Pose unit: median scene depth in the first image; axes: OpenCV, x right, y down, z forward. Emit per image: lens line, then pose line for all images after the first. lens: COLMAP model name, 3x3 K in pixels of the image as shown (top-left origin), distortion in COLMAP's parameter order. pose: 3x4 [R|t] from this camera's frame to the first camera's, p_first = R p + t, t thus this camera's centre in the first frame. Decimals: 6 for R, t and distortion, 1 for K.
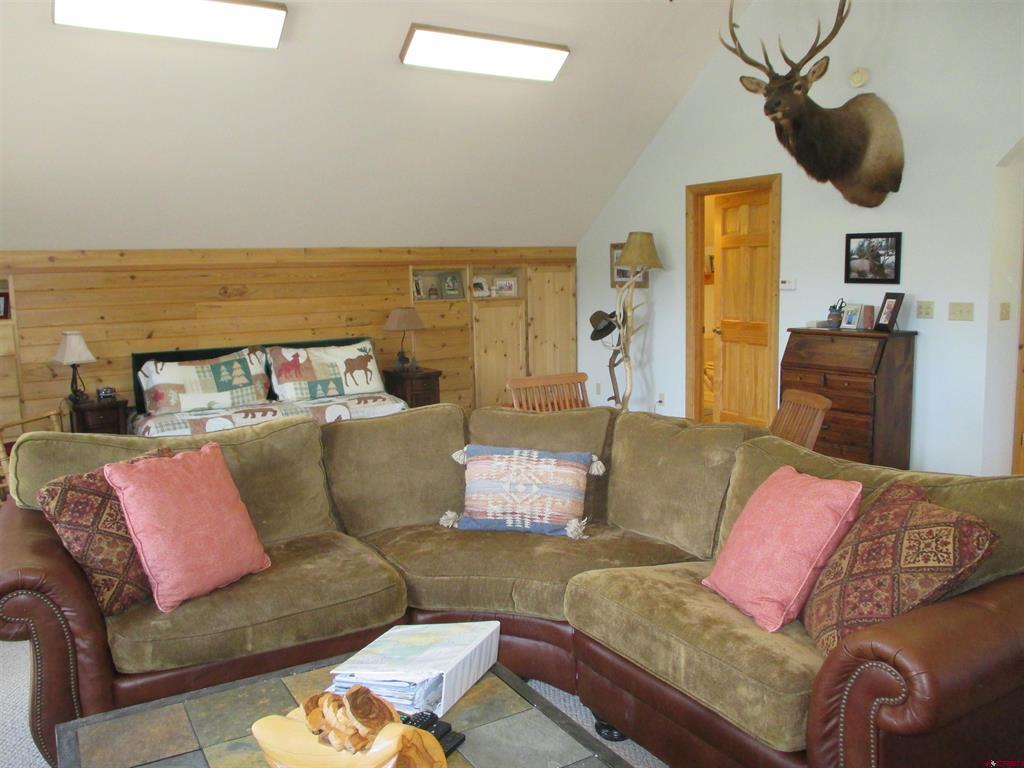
lens RADIAL K [[847.0, 0, 510.6], [0, 847.0, 382.4], [0, 0, 1]] dist [-0.032746, -0.005004]
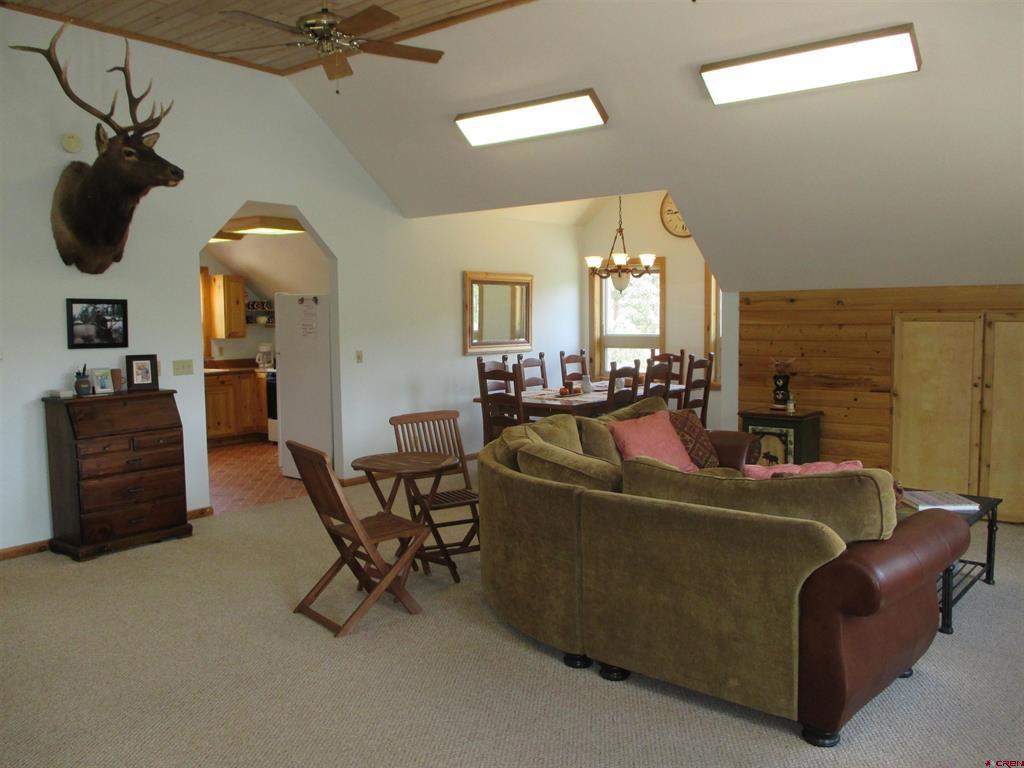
lens RADIAL K [[847.0, 0, 512.8], [0, 847.0, 386.9], [0, 0, 1]] dist [-0.032746, -0.005004]
pose [[-0.329278, -0.057036, 0.942509, -0.612591], [0.145729, 0.983145, 0.110407, -0.096575], [-0.932920, 0.173705, -0.315417, 0.752422]]
